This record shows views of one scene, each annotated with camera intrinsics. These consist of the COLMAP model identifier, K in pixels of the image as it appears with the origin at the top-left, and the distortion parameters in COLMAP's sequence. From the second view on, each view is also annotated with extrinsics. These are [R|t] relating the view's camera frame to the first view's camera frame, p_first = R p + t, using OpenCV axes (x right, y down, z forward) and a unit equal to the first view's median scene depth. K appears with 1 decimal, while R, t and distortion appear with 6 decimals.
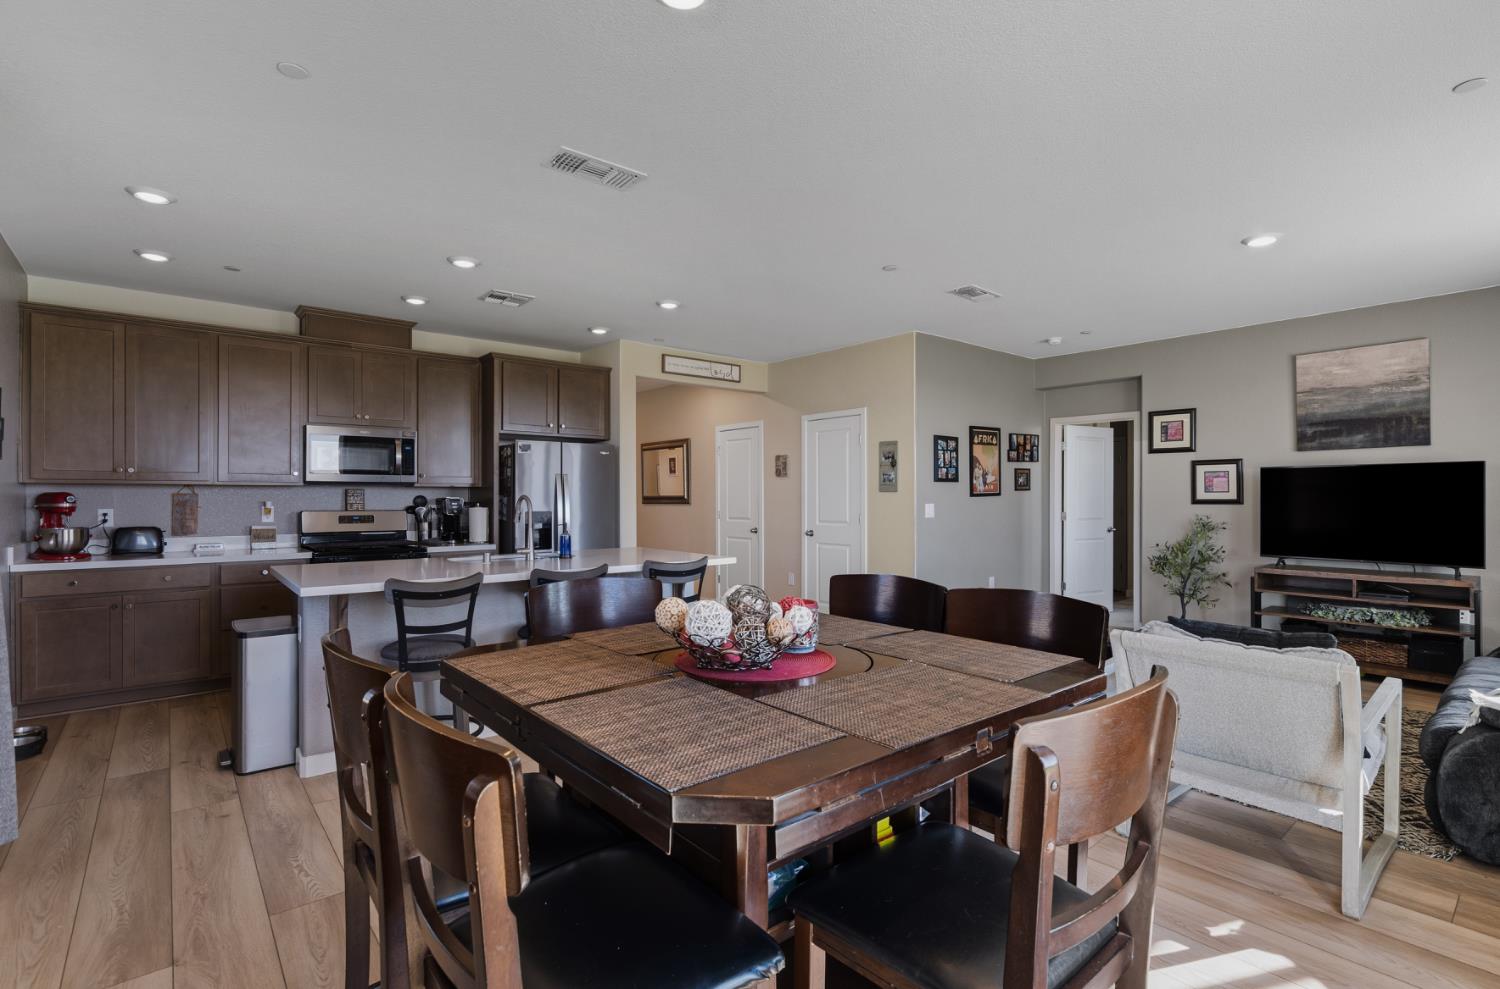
lens RADIAL K [[697.1, 0, 750.0], [0, 697.1, 494.5], [0, 0, 1]] dist [0.001352, 0.000339]
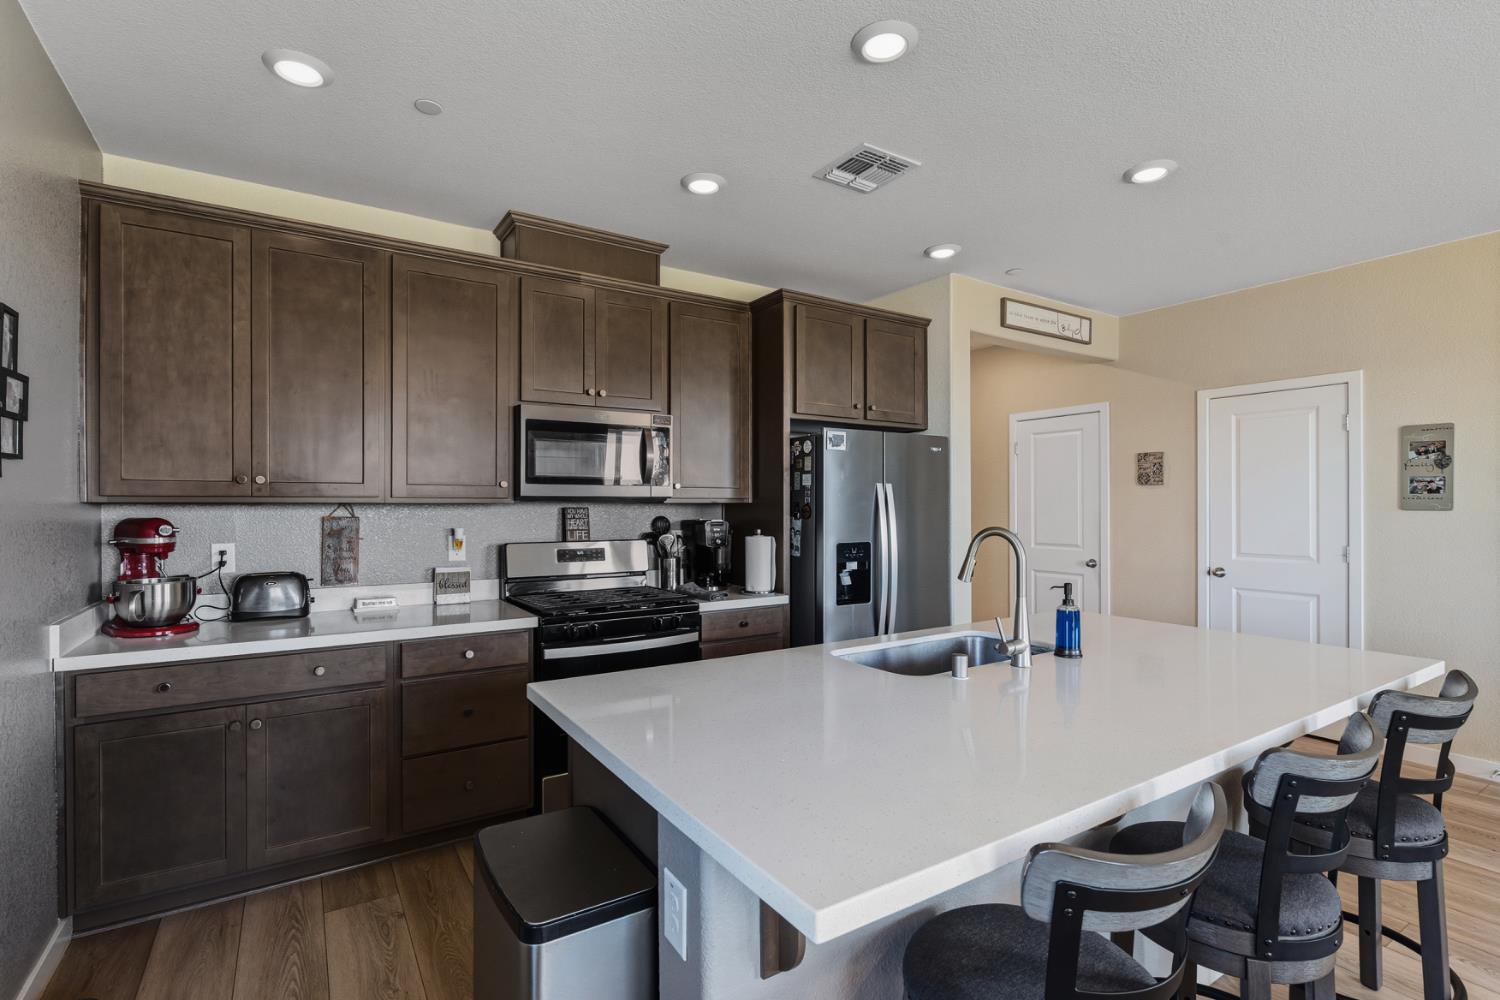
lens RADIAL K [[702.4, 0, 749.9], [0, 702.4, 503.9], [0, 0, 1]] dist [-0.000932, 0.000014]
pose [[0.992529, -0.001713, -0.122000, -0.371682], [0.001851, 0.999998, 0.001014, -0.012987], [0.121998, -0.001232, 0.992530, 0.424462]]
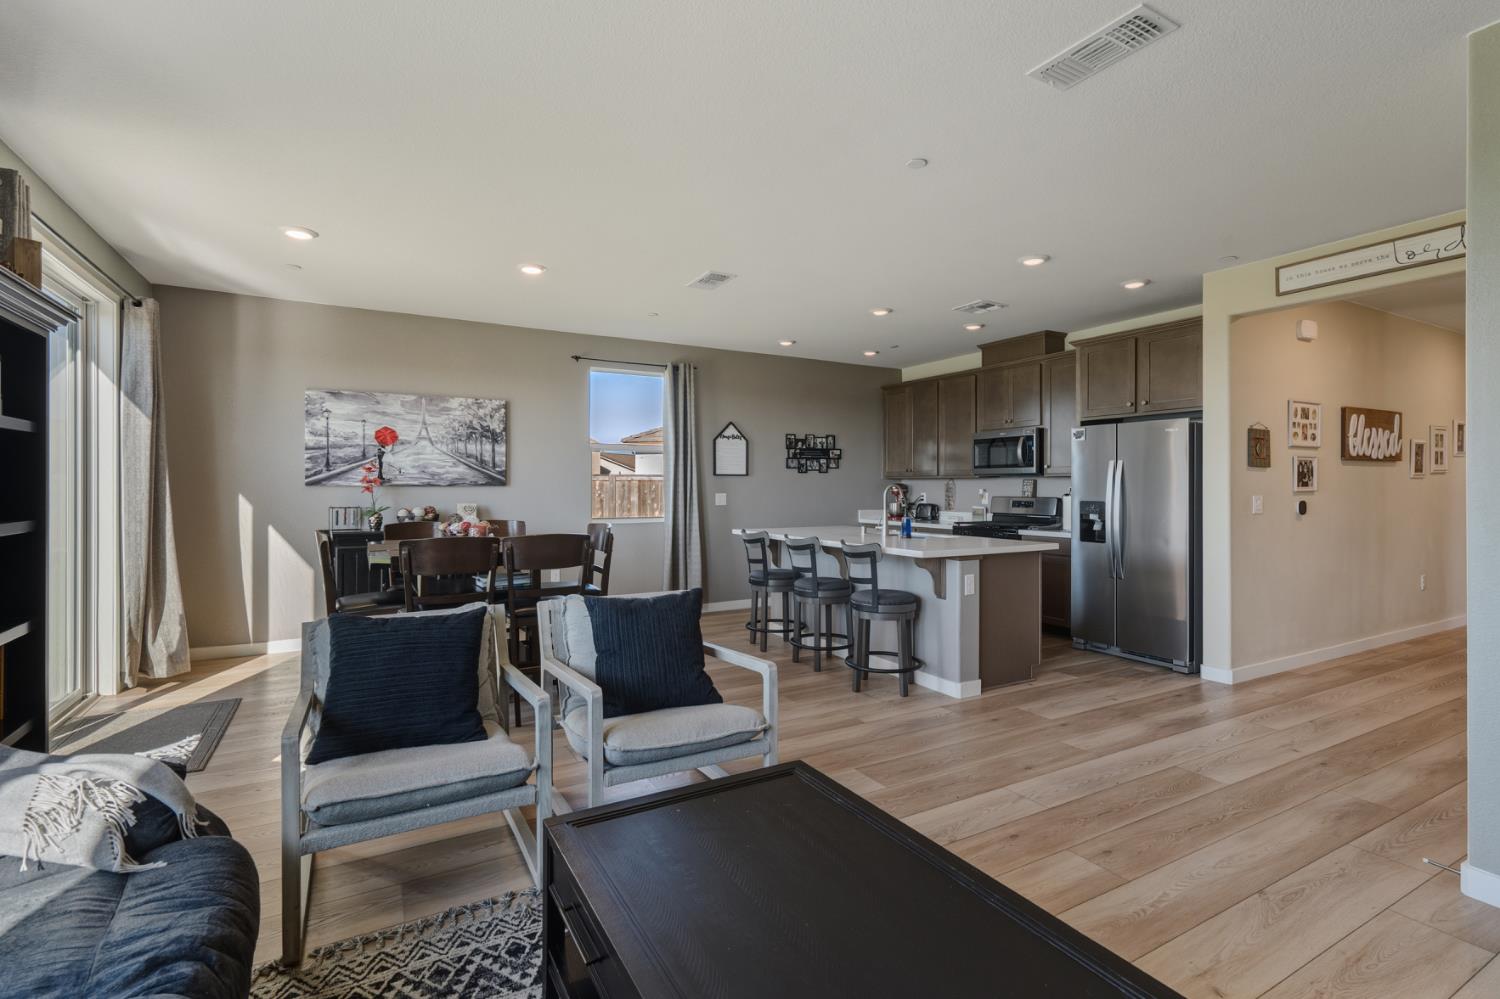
lens RADIAL K [[693.4, 0, 744.0], [0, 693.4, 484.6], [0, 0, 1]] dist [0.000053, 0.000038]
pose [[-0.184605, 0.001857, -0.982811, 0.821027], [0.009092, 0.999959, 0.000182, -0.003818], [0.982771, -0.008902, -0.184615, 0.845219]]
